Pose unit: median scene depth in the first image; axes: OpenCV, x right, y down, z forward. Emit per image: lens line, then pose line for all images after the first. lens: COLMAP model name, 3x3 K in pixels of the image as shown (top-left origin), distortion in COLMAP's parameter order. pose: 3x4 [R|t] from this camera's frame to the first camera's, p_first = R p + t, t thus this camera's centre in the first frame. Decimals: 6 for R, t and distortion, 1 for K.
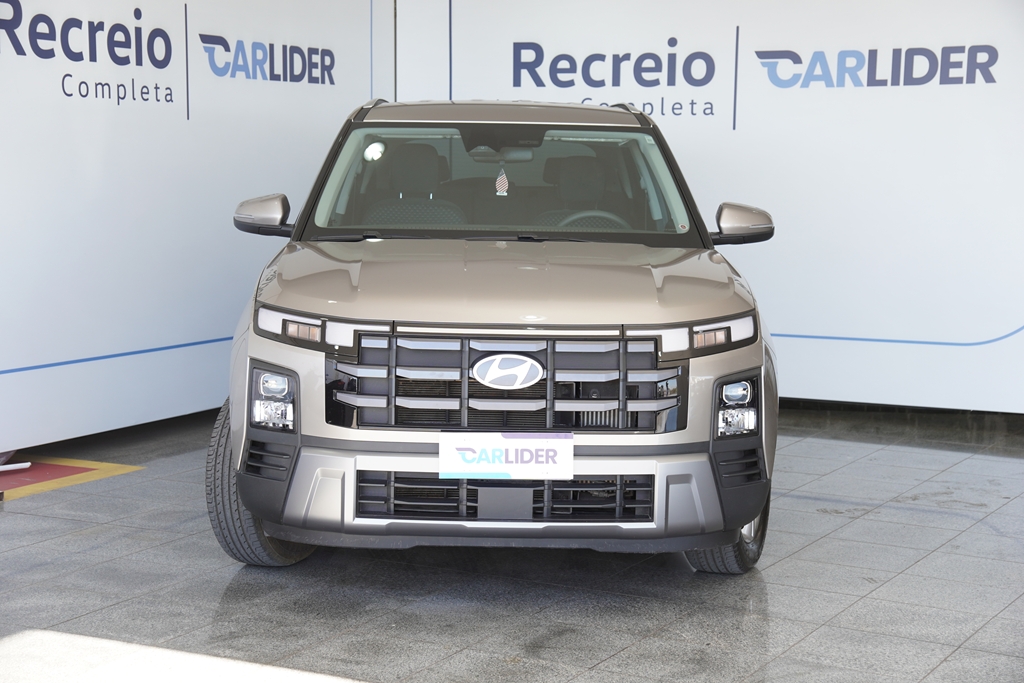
lens RADIAL K [[1802.3, 0, 512.0], [0, 1802.3, 341.5], [0, 0, 1]] dist [0.363816, 0.110208]
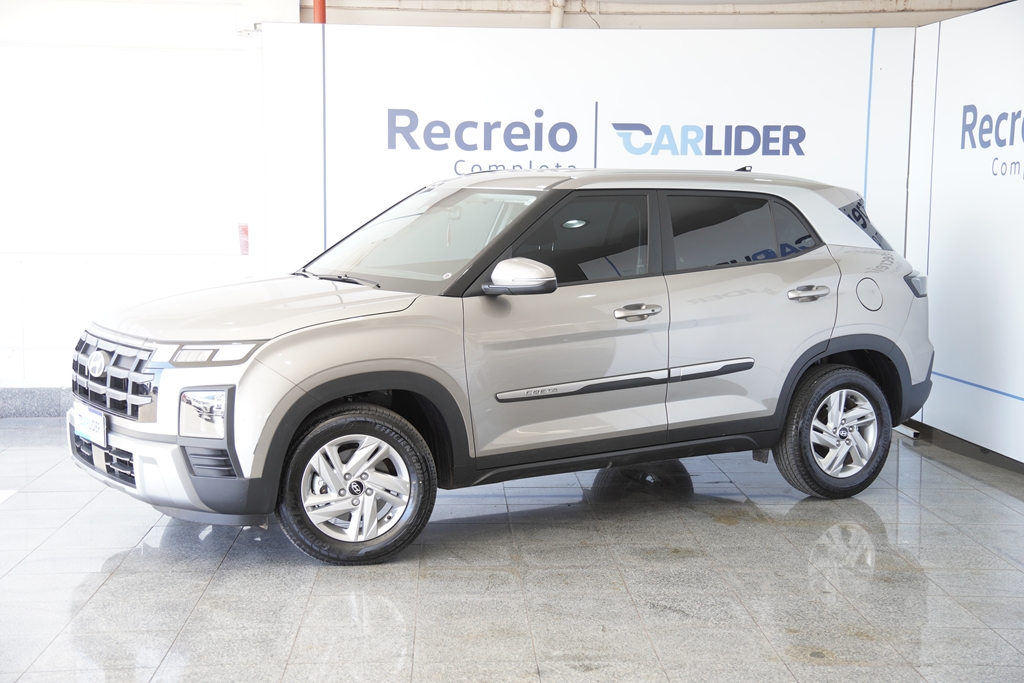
lens RADIAL K [[1469.5, 0, 512.0], [0, 1469.5, 341.5], [0, 0, 1]] dist [0.164348, 0.068748]
pose [[0.509380, 0.078156, -0.856985, 1.077854], [-0.096149, 0.994801, 0.033575, -0.065754], [0.855154, 0.065296, 0.514246, 0.643370]]
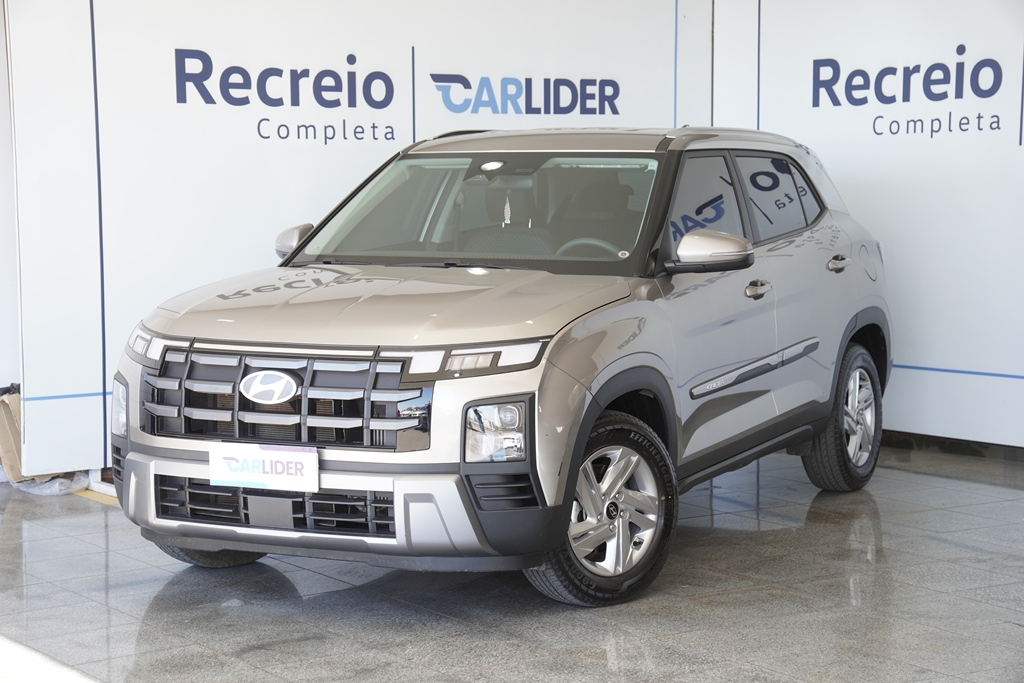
lens RADIAL K [[2016.0, 0, 512.0], [0, 2016.0, 341.5], [0, 0, 1]] dist [0.300039, 2.166565]
pose [[0.882034, 0.020447, -0.470741, 0.645062], [-0.032811, 0.999298, -0.018073, 0.006352], [0.470041, 0.031387, 0.882086, 0.015392]]
